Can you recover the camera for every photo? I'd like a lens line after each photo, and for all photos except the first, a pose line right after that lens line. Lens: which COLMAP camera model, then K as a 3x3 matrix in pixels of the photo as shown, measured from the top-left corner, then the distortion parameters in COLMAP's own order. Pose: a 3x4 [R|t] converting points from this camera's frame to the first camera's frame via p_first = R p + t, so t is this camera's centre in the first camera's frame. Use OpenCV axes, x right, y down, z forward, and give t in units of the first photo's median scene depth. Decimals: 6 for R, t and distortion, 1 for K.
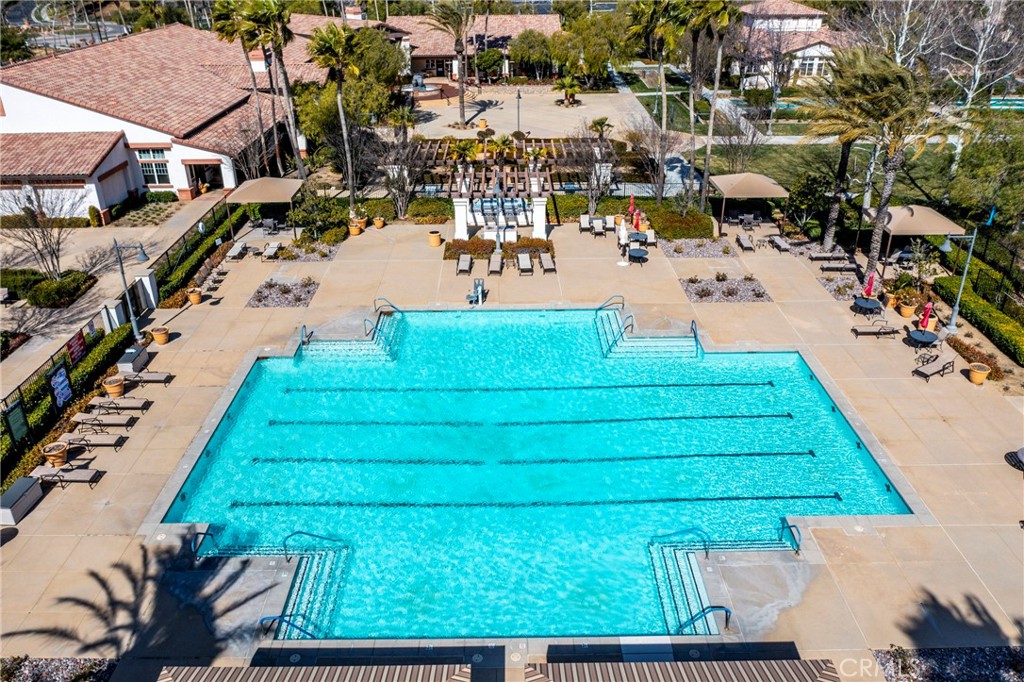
lens RADIAL K [[804.8, 0, 512.0], [0, 804.8, 341.0], [0, 0, 1]] dist [0.000792, -0.008956]
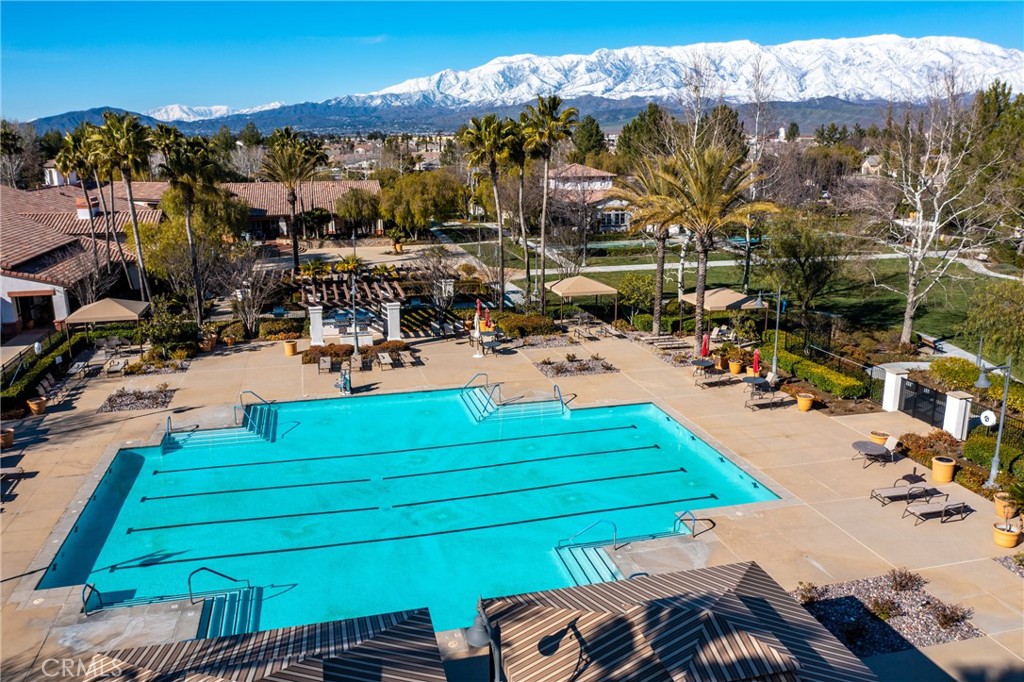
lens RADIAL K [[804.8, 0, 512.0], [0, 804.8, 341.0], [0, 0, 1]] dist [0.000792, -0.008956]
pose [[0.972588, -0.058746, 0.224992, -0.060601], [0.107163, 0.971926, -0.209468, 0.118112], [-0.206370, 0.227837, 0.951578, -0.018420]]
